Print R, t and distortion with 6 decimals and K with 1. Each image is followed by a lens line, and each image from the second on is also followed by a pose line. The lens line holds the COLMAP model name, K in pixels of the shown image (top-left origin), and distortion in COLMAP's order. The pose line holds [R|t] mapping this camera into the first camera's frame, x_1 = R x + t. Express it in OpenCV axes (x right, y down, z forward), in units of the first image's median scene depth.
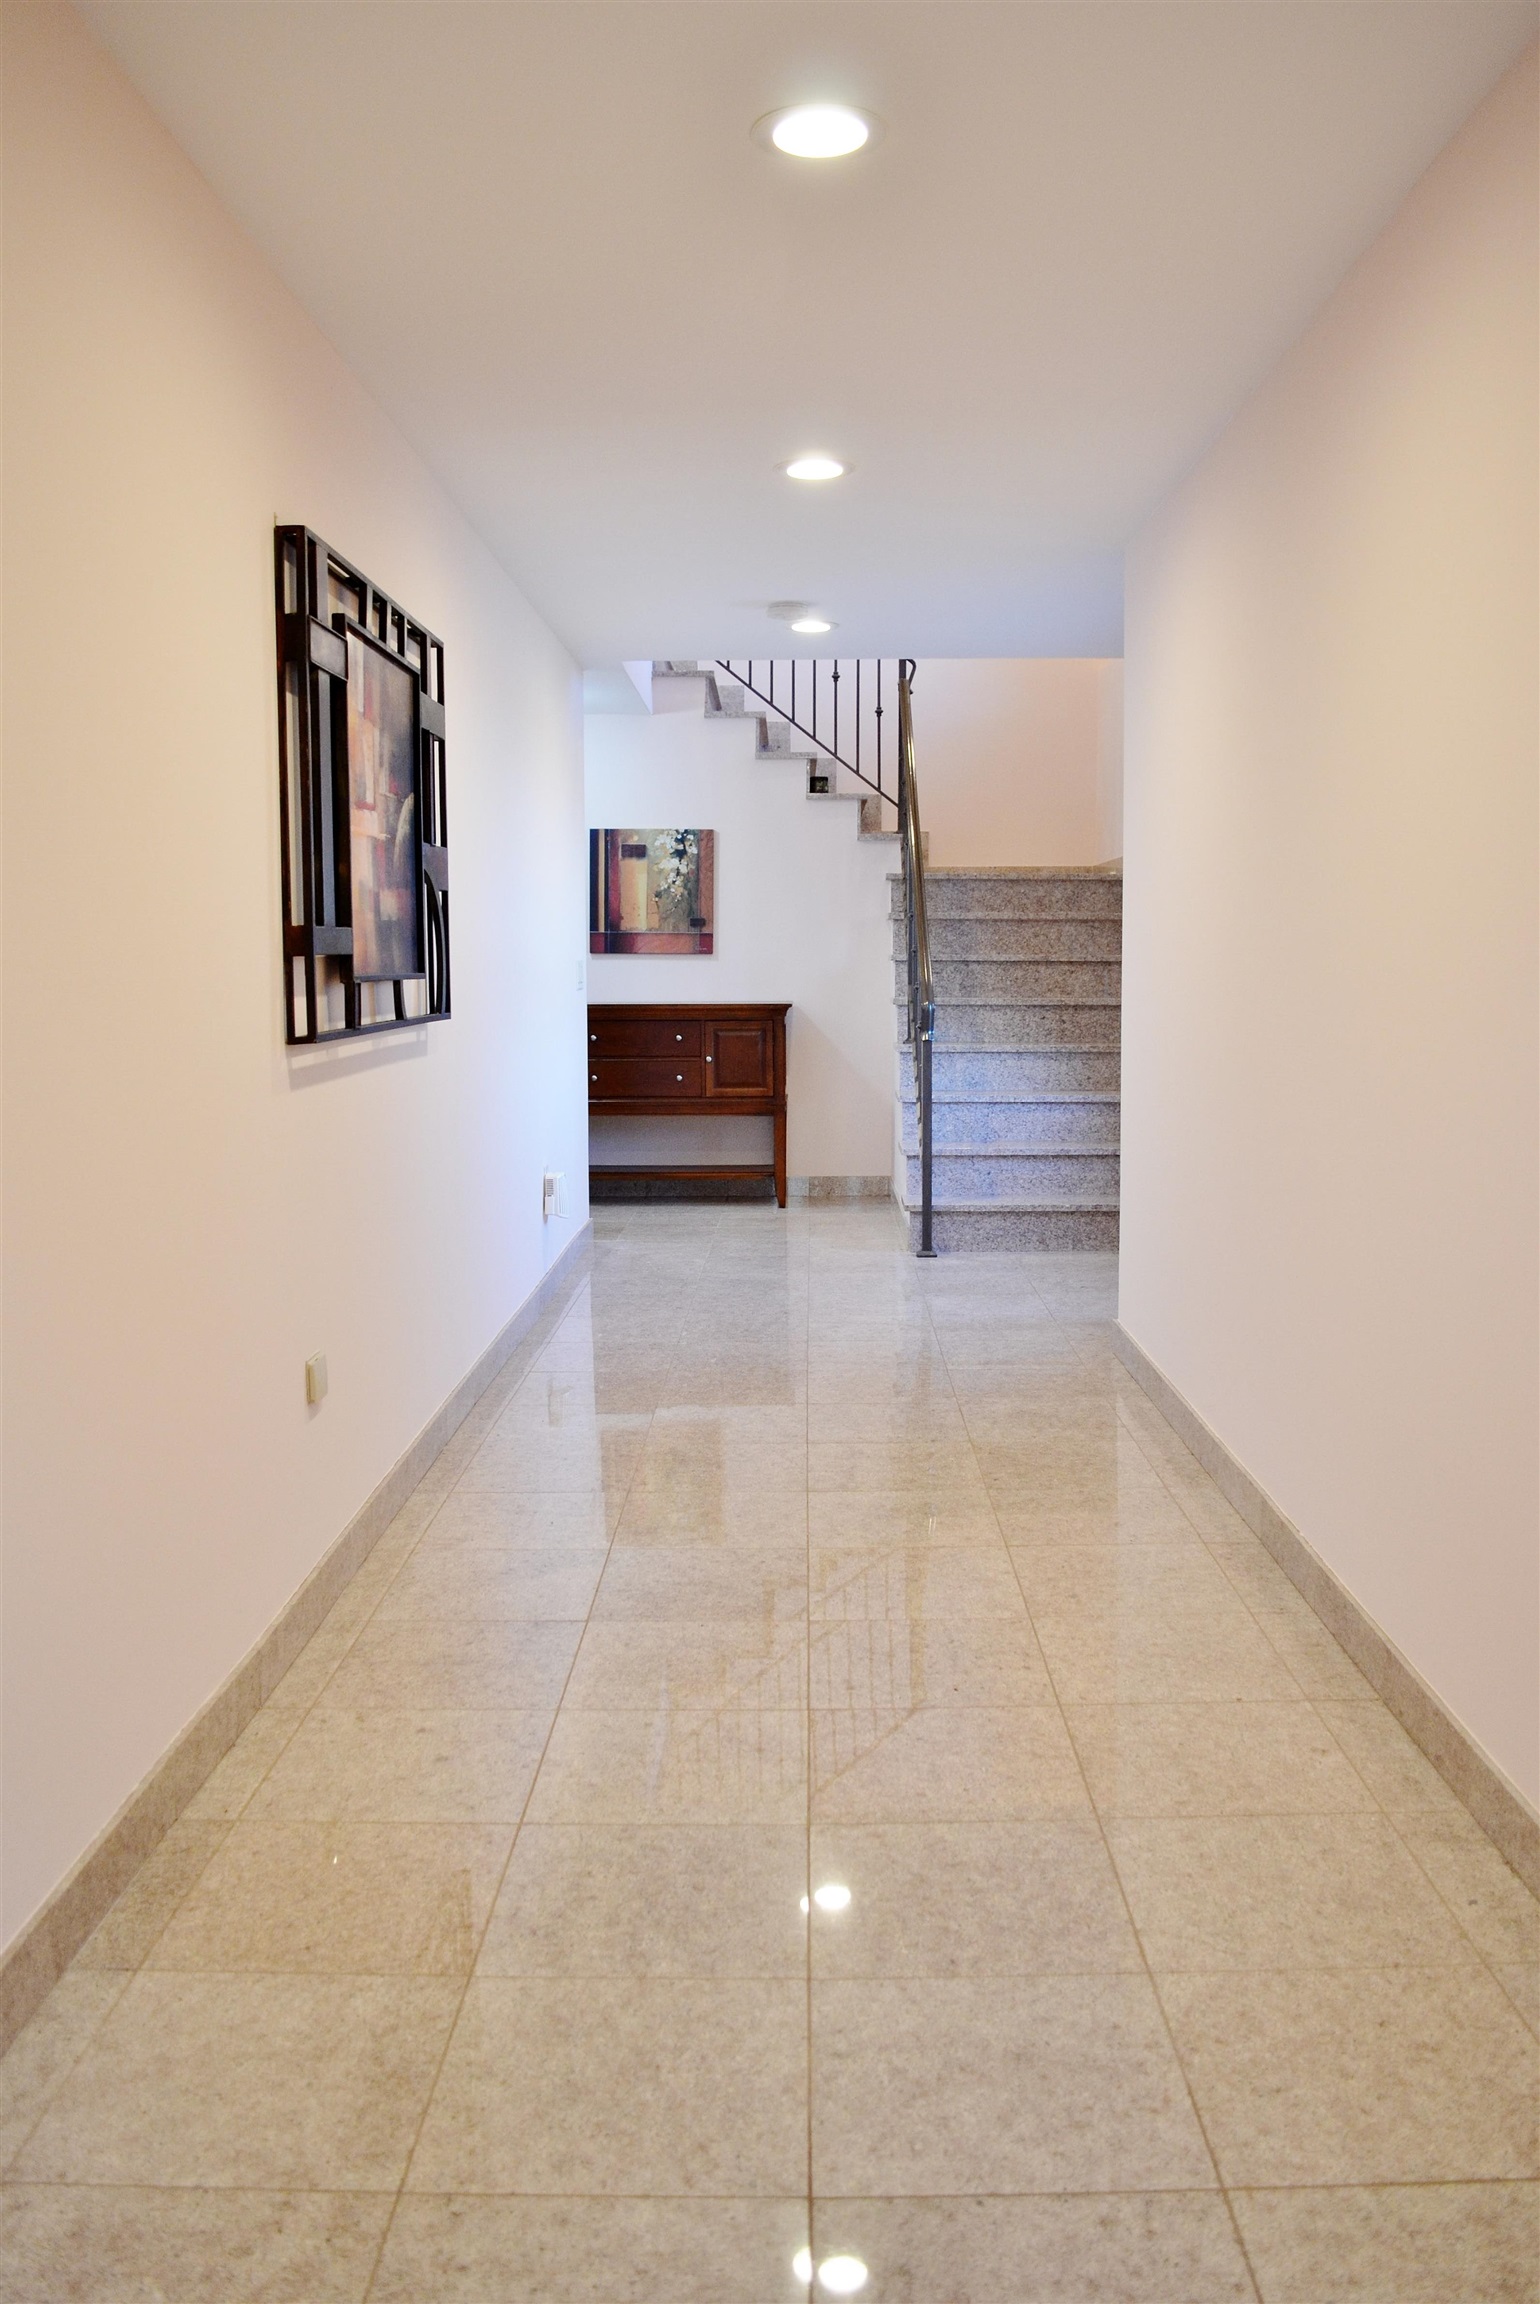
lens RADIAL K [[1871.7, 0, 773.6], [0, 1871.7, 1154.4], [0, 0, 1]] dist [-0.054051, -0.003178]
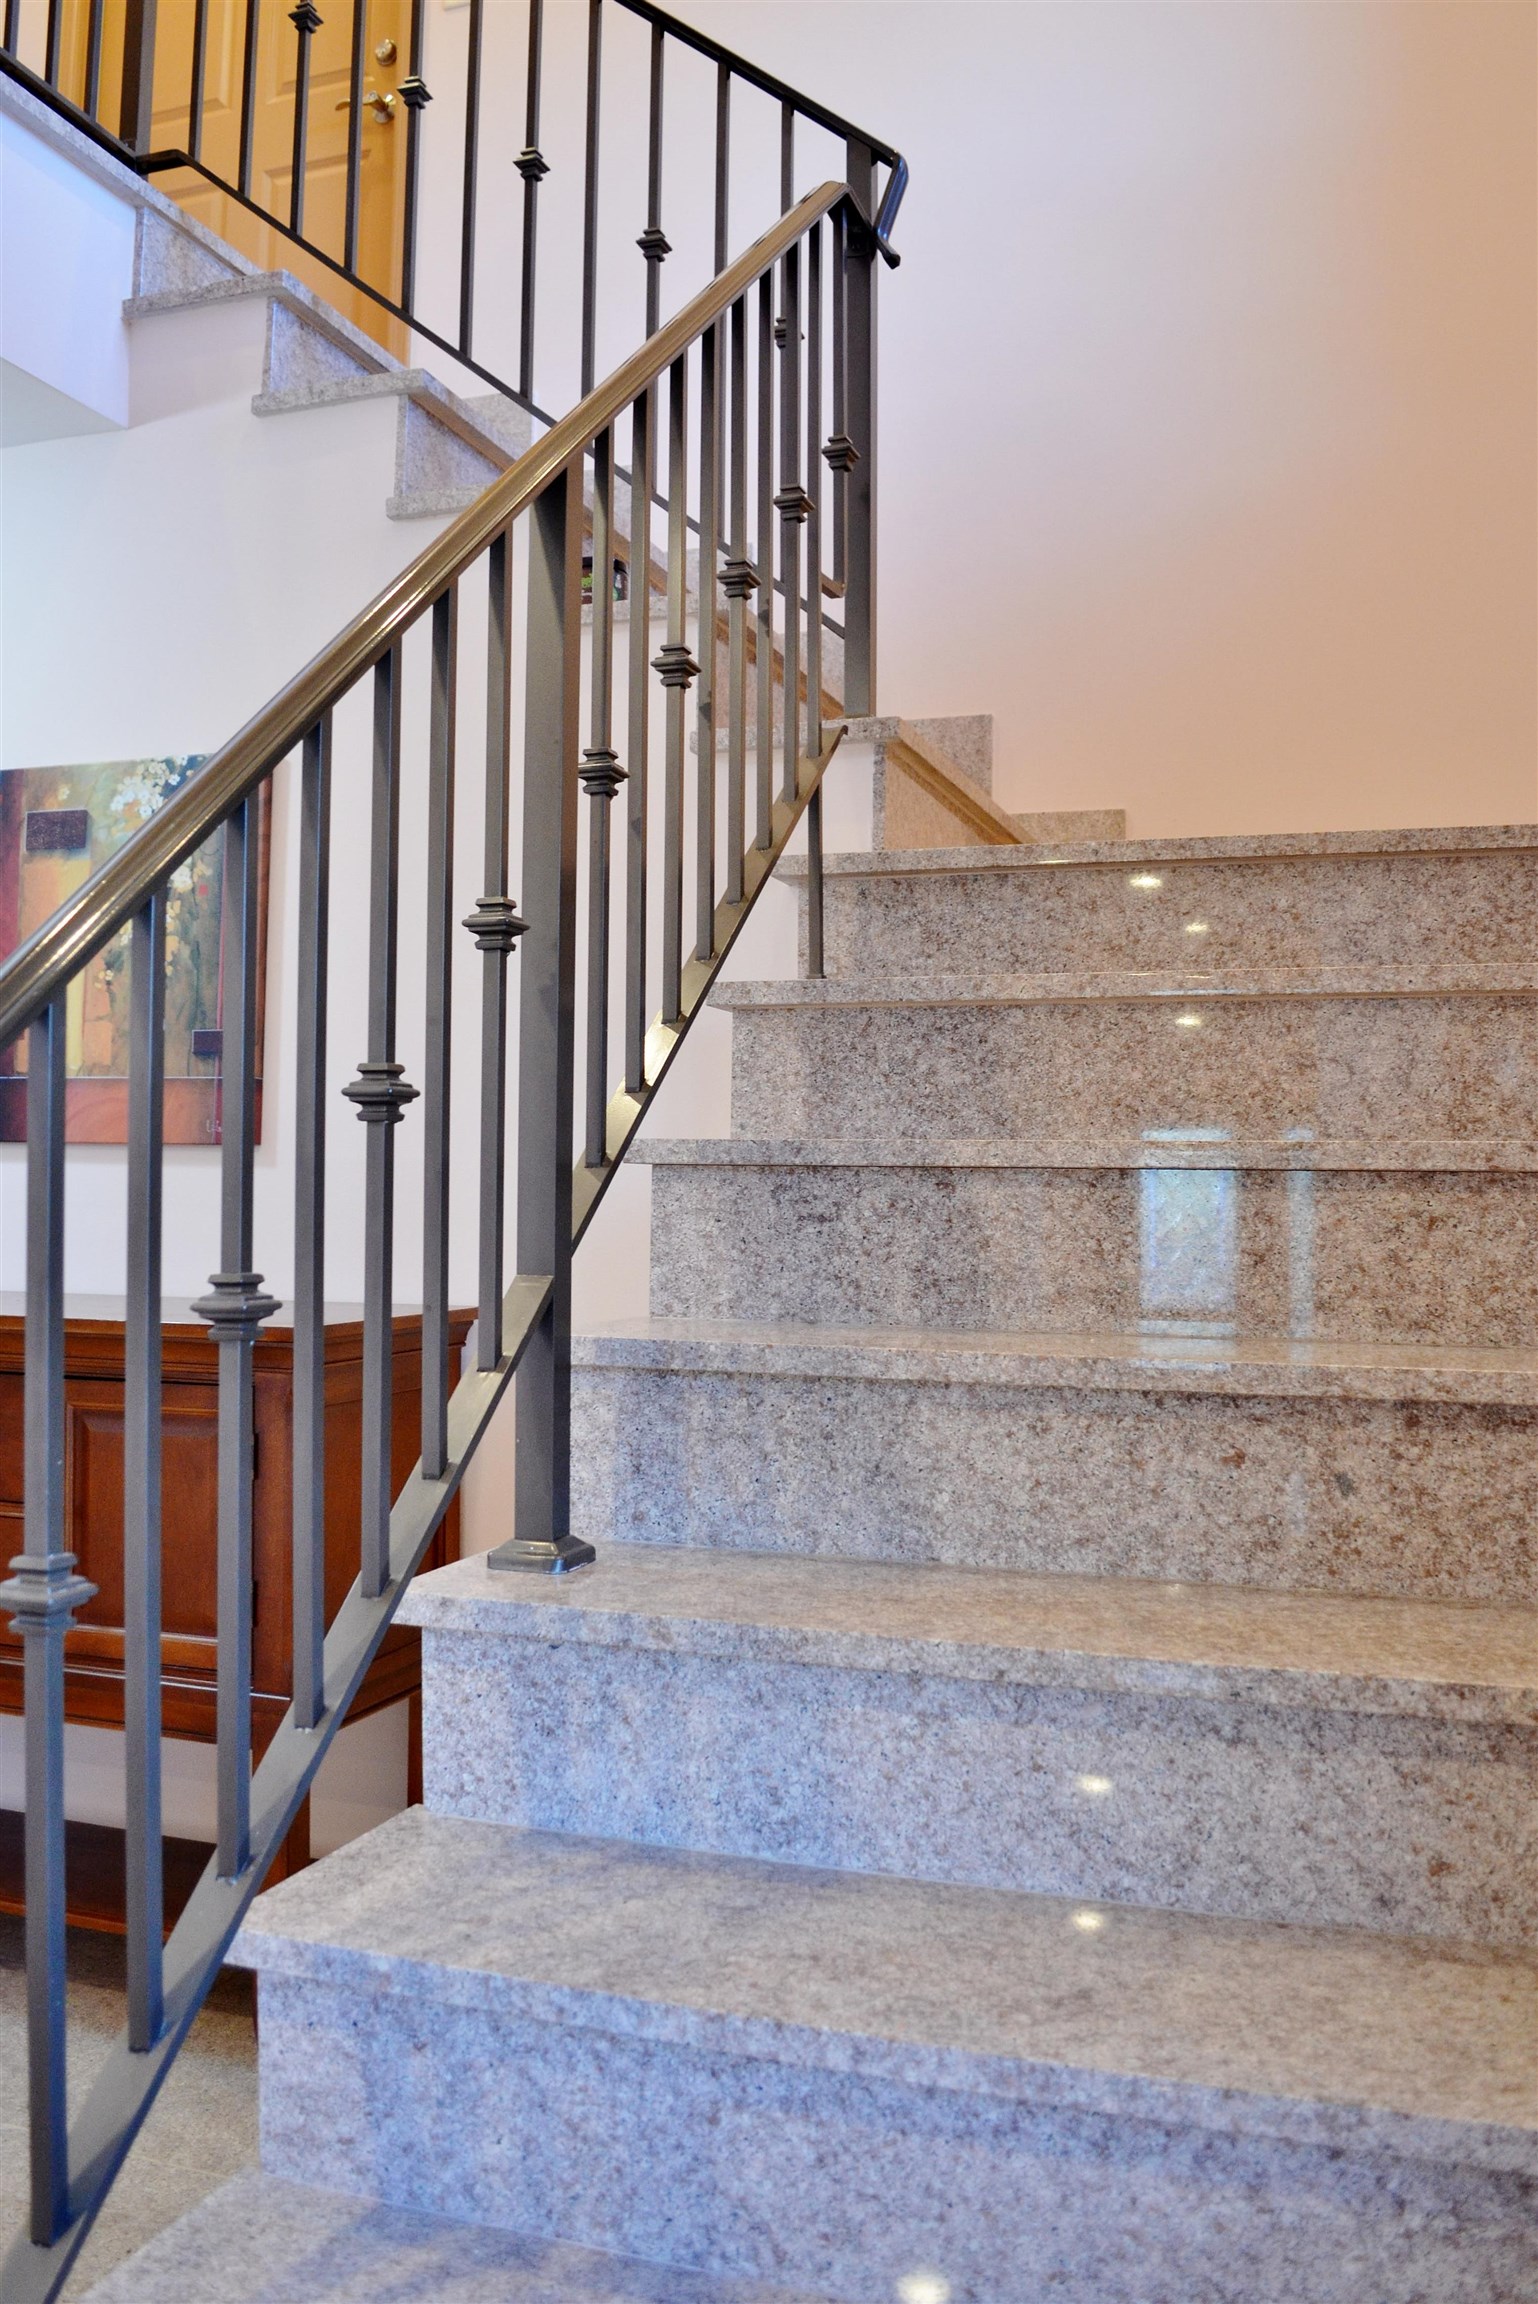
lens RADIAL K [[1871.7, 0, 761.6], [0, 1871.7, 1148.1], [0, 0, 1]] dist [-0.054051, -0.003178]
pose [[0.947307, 0.002224, -0.320319, 0.148032], [-0.039487, 0.993160, -0.109883, -0.075869], [0.317884, 0.116742, 0.940915, 0.738841]]
